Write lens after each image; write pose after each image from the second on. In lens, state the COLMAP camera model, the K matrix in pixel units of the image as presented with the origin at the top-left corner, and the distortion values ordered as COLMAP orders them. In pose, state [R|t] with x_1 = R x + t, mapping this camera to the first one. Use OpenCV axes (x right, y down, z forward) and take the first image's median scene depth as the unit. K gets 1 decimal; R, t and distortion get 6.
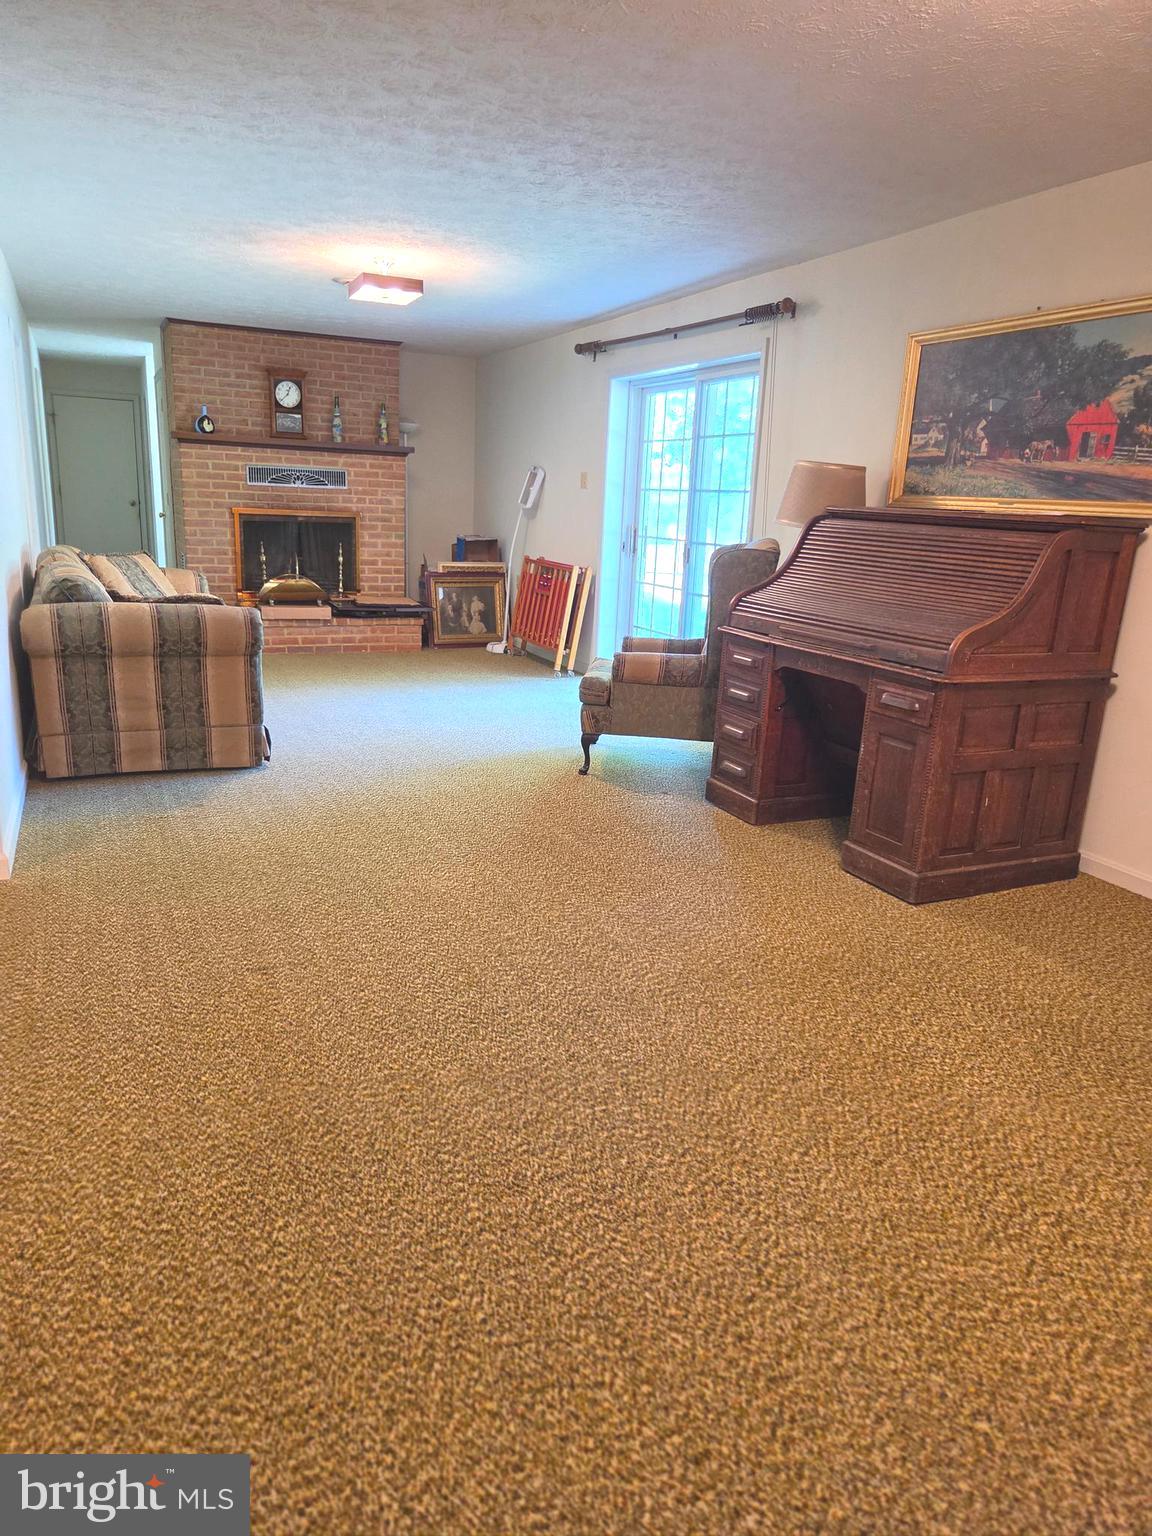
lens RADIAL K [[1037.4, 0, 569.6], [0, 1037.4, 769.4], [0, 0, 1]] dist [0.034207, -0.014828]
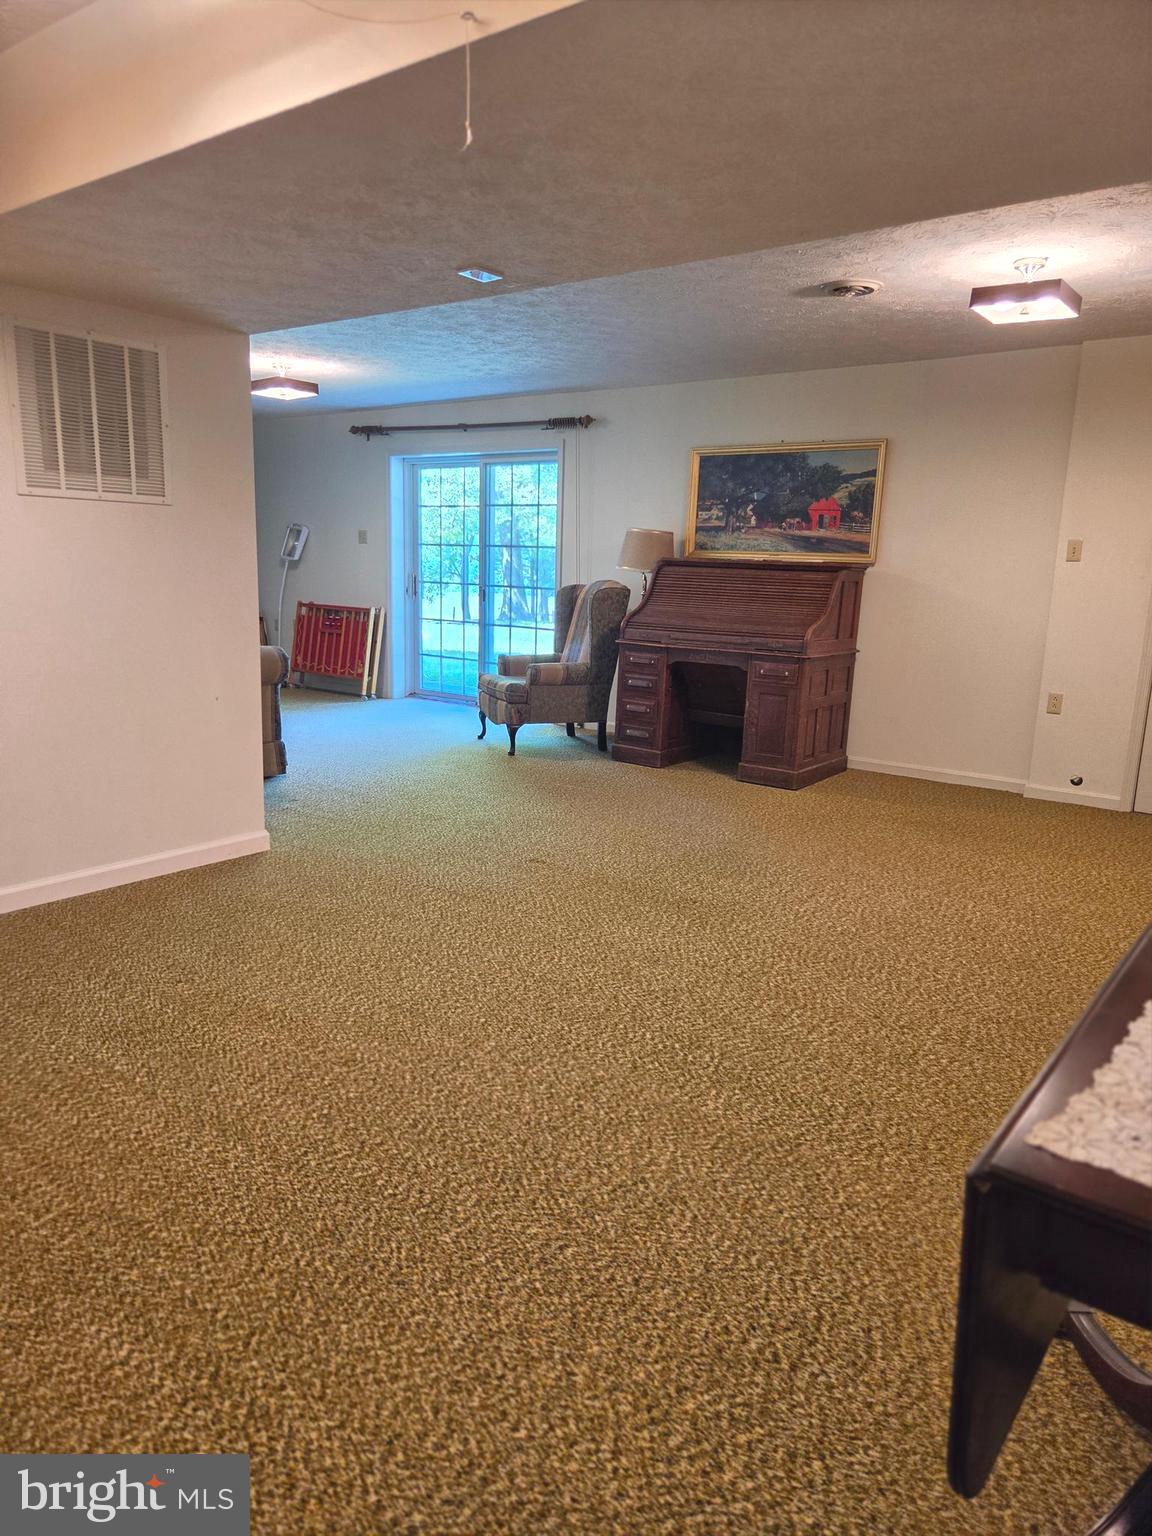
lens RADIAL K [[1037.4, 0, 572.9], [0, 1037.4, 770.0], [0, 0, 1]] dist [0.034207, -0.014828]
pose [[0.880734, -0.111380, 0.460329, -0.619570], [0.129222, 0.991589, -0.007316, 0.050133], [-0.455642, 0.065928, 0.887718, -0.275324]]
